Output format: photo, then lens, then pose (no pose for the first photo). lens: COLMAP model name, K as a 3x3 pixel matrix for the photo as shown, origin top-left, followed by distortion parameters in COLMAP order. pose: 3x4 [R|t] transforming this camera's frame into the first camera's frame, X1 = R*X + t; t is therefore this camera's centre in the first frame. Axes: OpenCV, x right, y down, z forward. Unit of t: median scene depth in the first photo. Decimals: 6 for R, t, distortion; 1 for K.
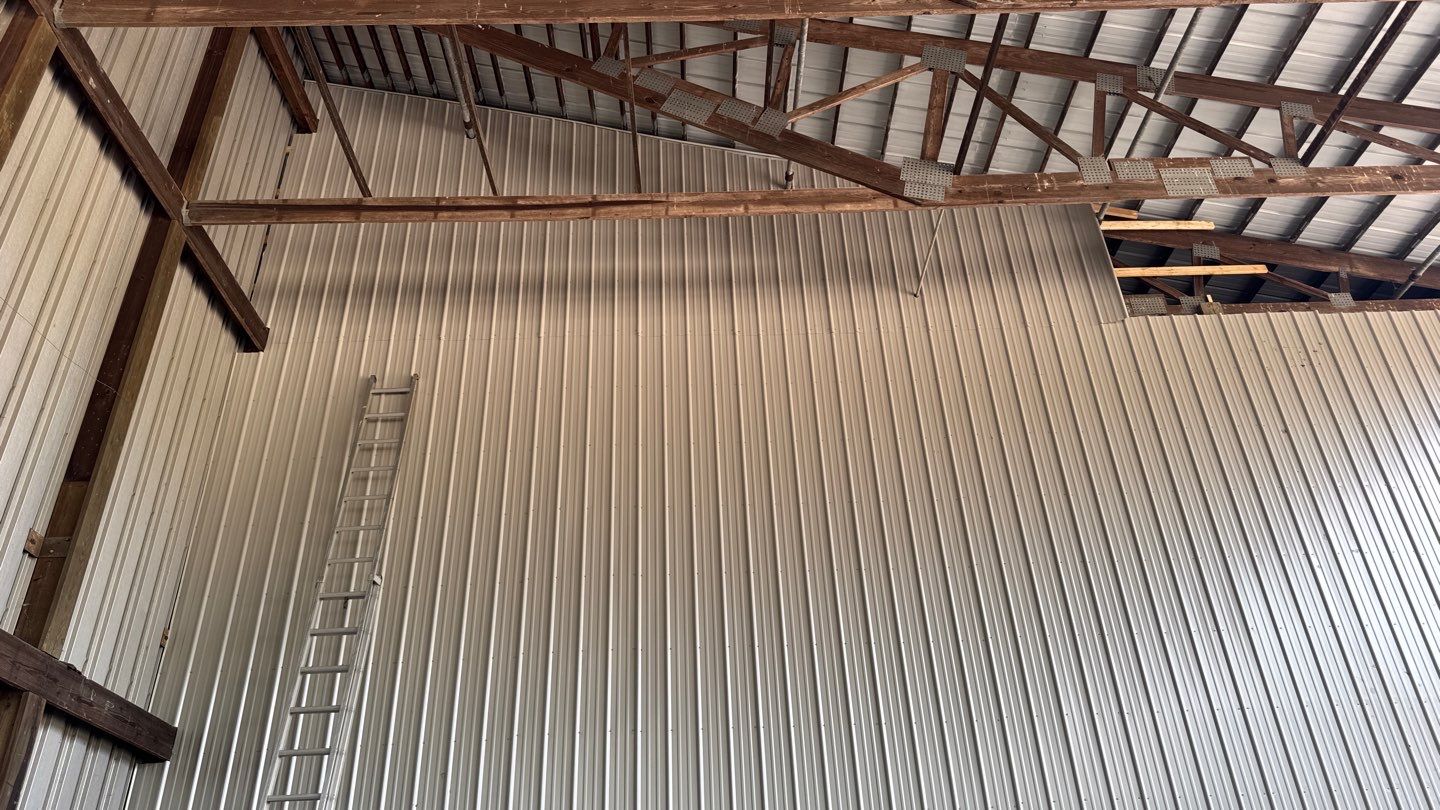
lens RADIAL K [[1006.1, 0, 720.0], [0, 1006.1, 405.0], [0, 0, 1]] dist [0.075272, -0.090178]
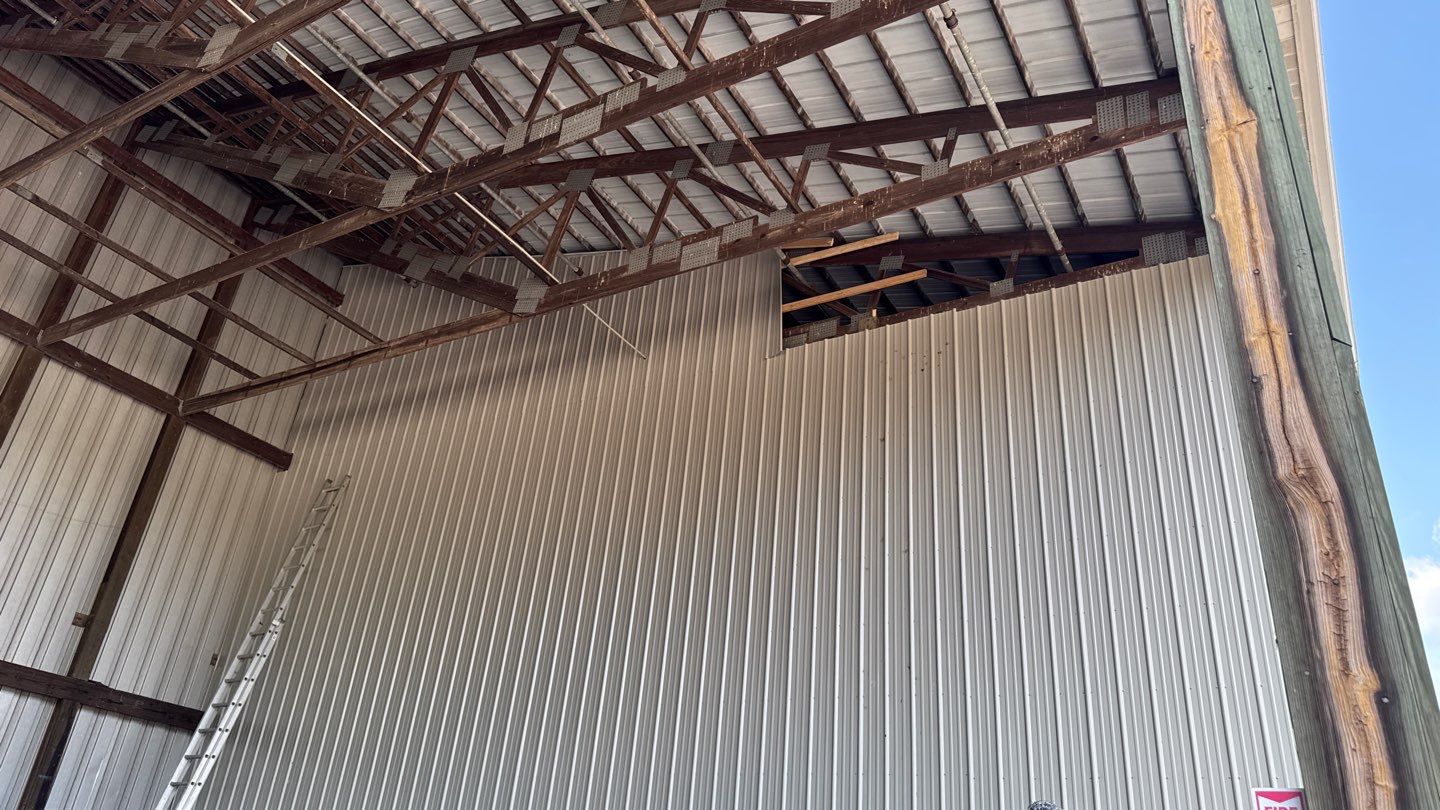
lens RADIAL K [[1006.1, 0, 720.0], [0, 1006.1, 405.0], [0, 0, 1]] dist [0.075272, -0.090178]
pose [[0.848920, -0.145076, -0.508220, 1.039470], [0.167822, 0.985817, -0.001082, -0.042675], [0.501169, -0.084372, 0.861227, 0.003296]]
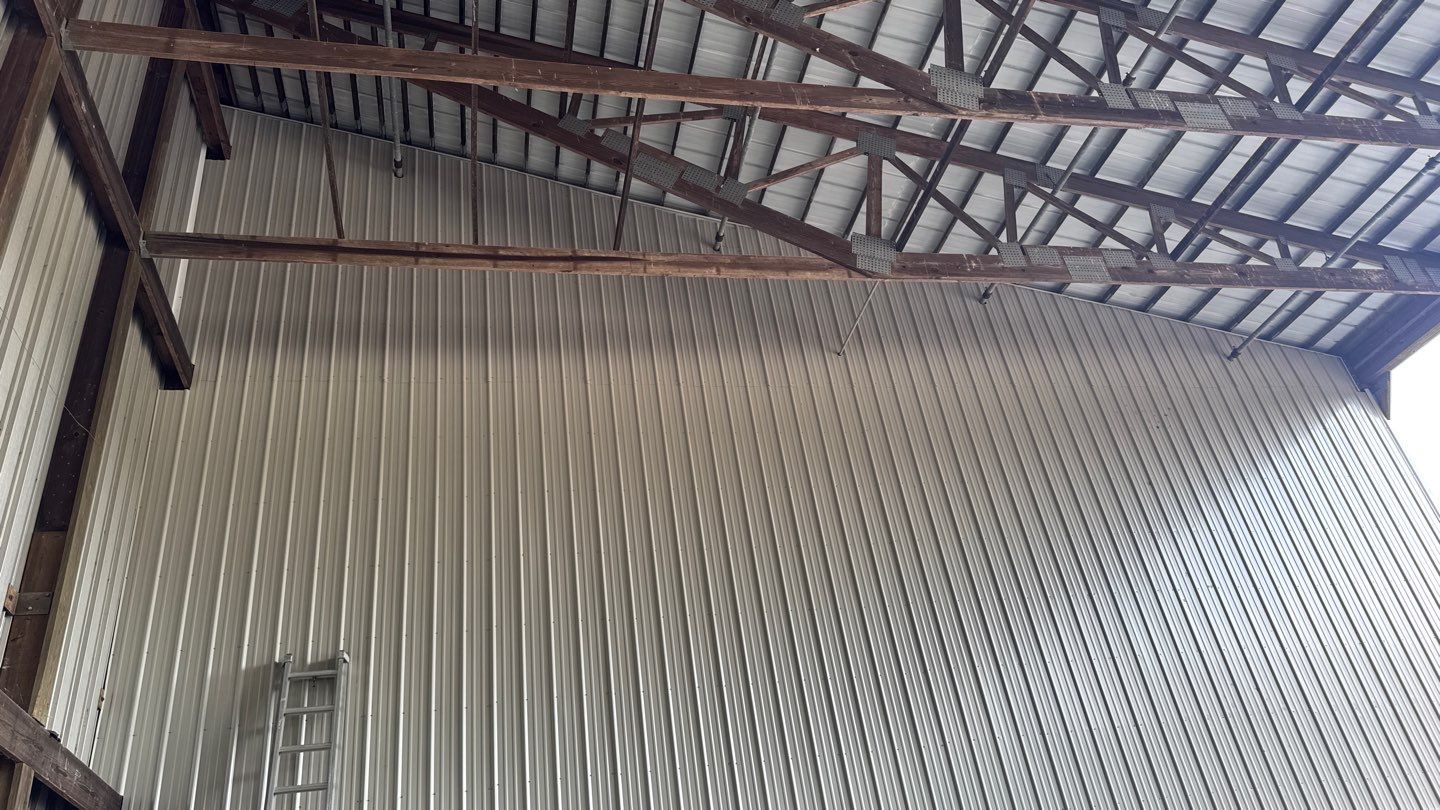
lens RADIAL K [[992.3, 0, 720.0], [0, 992.3, 405.0], [0, 0, 1]] dist [0.115197, -0.143936]
pose [[0.975831, 0.025077, 0.217081, -0.195089], [-0.017422, 0.999159, -0.037106, -0.013352], [-0.217829, 0.032427, 0.975448, -0.025947]]
